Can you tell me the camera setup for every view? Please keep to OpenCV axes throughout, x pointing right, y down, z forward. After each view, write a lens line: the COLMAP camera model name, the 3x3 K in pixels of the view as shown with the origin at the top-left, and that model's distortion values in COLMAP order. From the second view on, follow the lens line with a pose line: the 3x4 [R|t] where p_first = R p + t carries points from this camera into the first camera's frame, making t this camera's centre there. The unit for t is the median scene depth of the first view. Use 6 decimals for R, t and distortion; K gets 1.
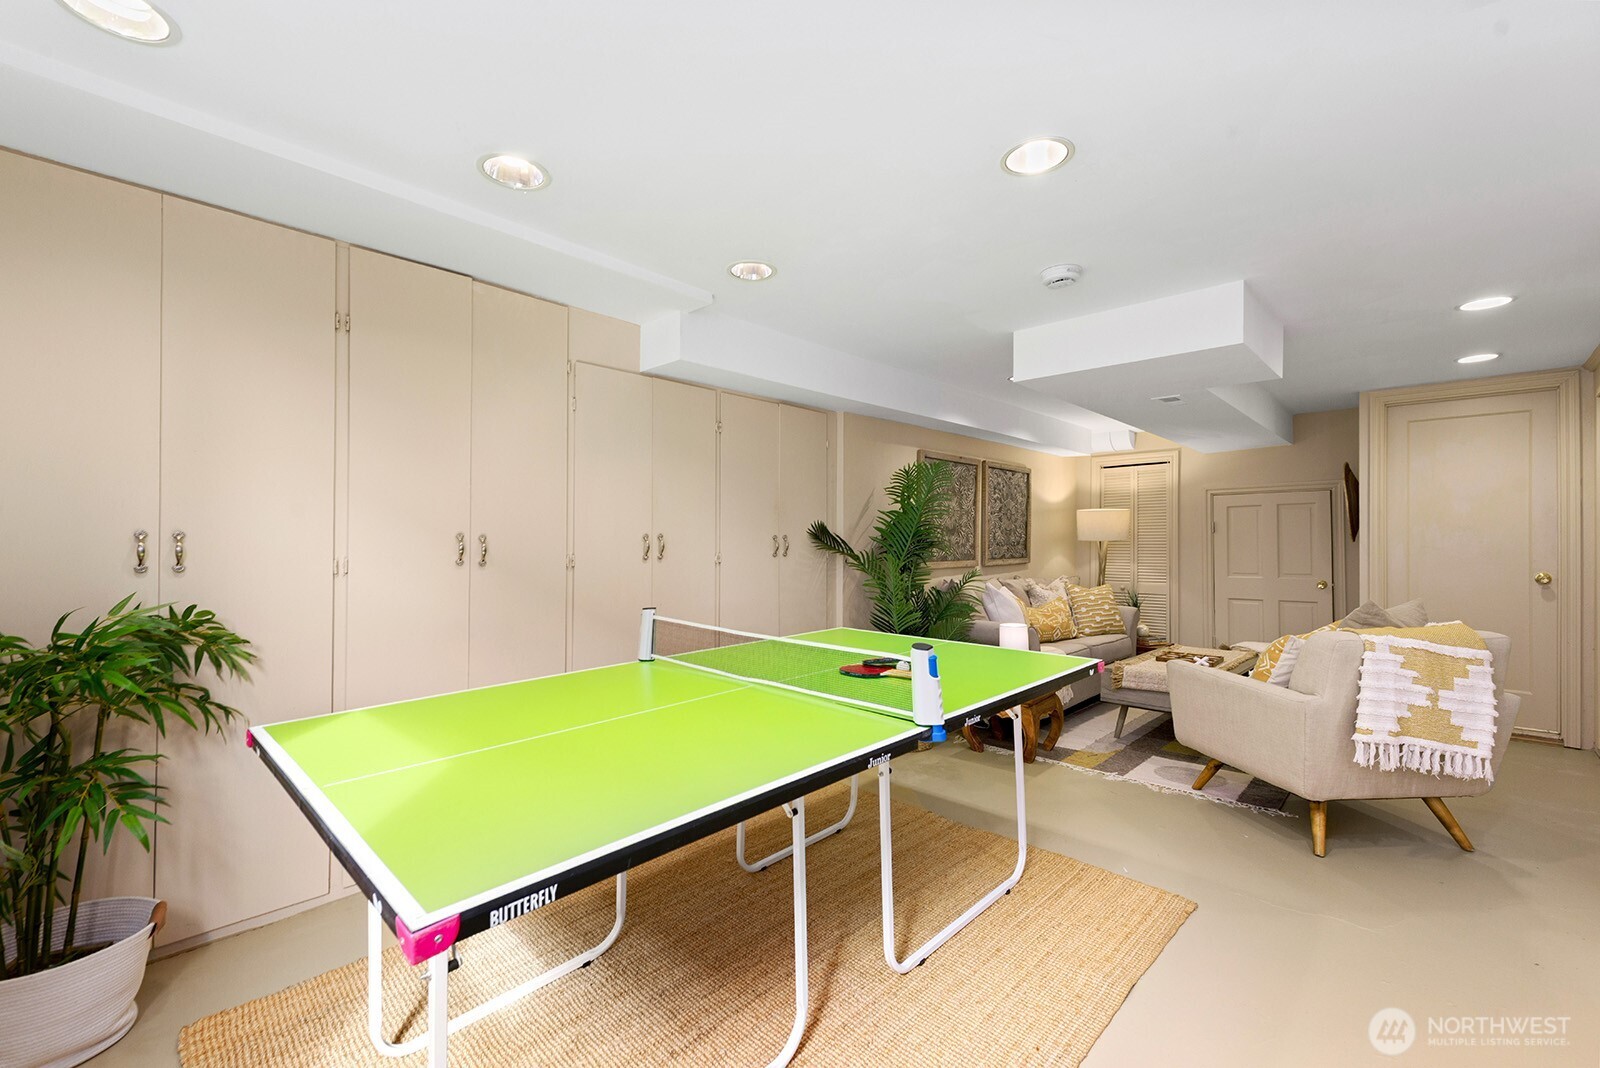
lens RADIAL K [[673.8, 0, 792.1], [0, 673.8, 541.6], [0, 0, 1]] dist [0.010167, -0.001071]
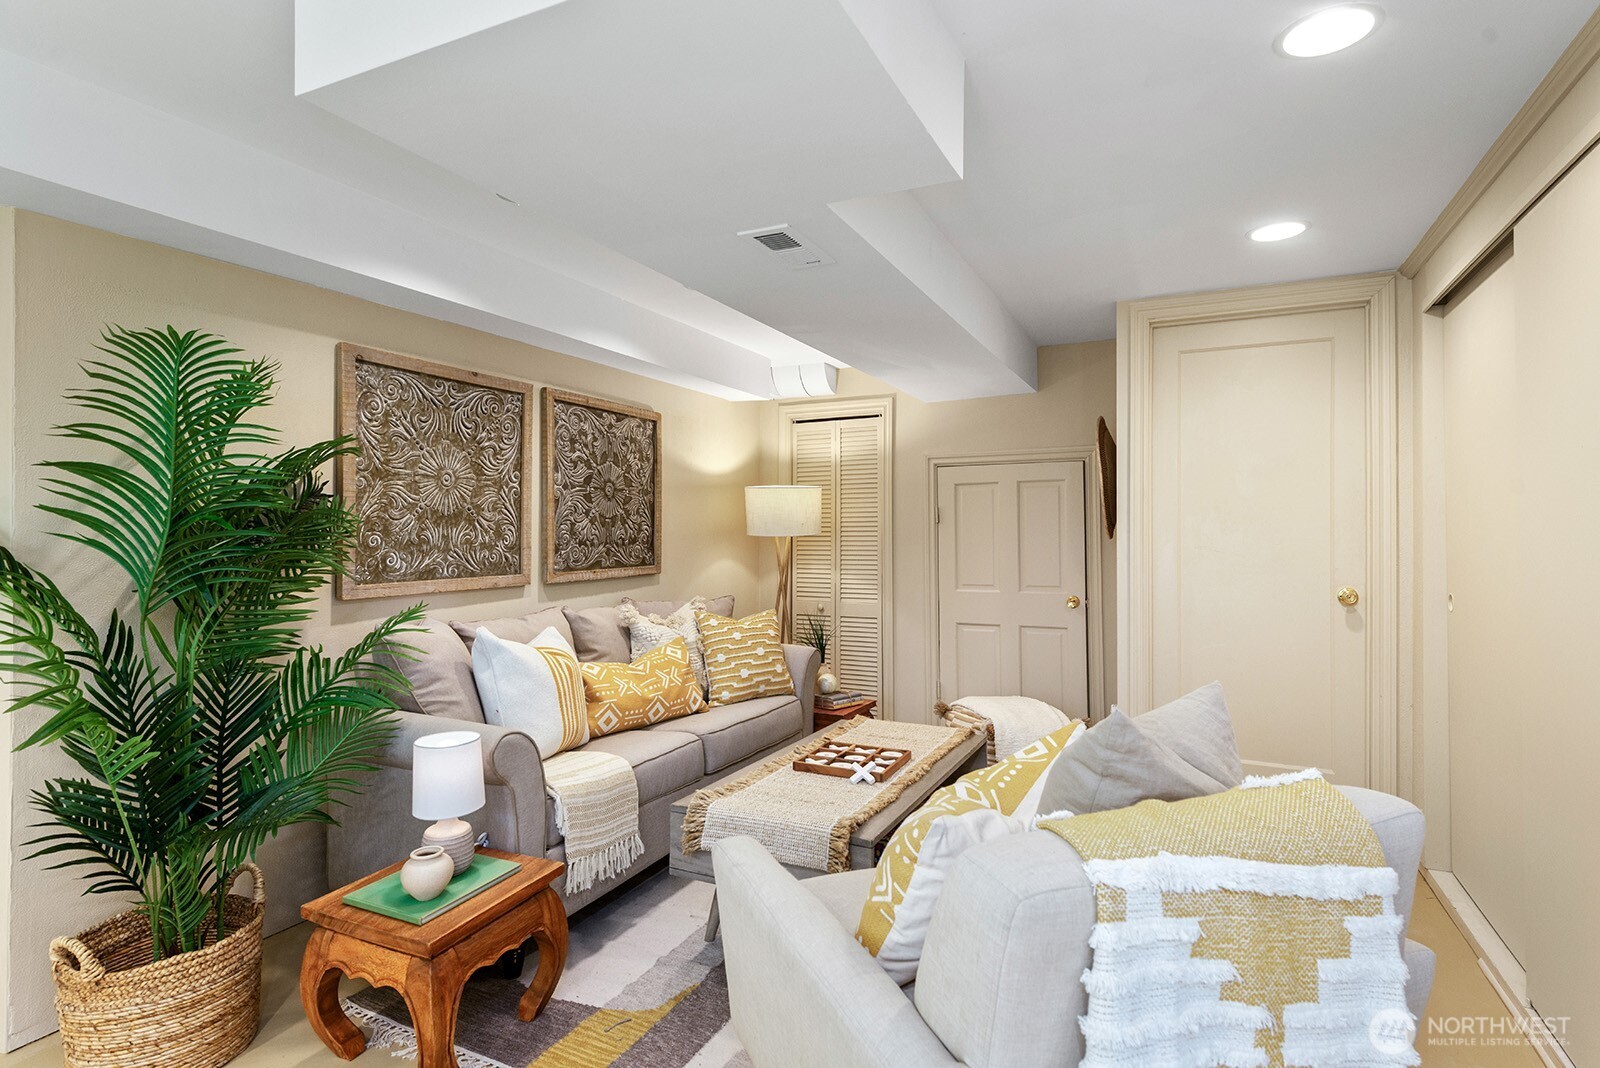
lens RADIAL K [[825.8, 0, 800.0], [0, 825.8, 534.0], [0, 0, 1]] dist [0.022902, -0.000031]
pose [[0.949417, 0.000032, 0.314018, 0.289947], [-0.000897, 0.999996, 0.002610, -0.005963], [-0.314016, -0.002760, 0.949414, 0.332212]]
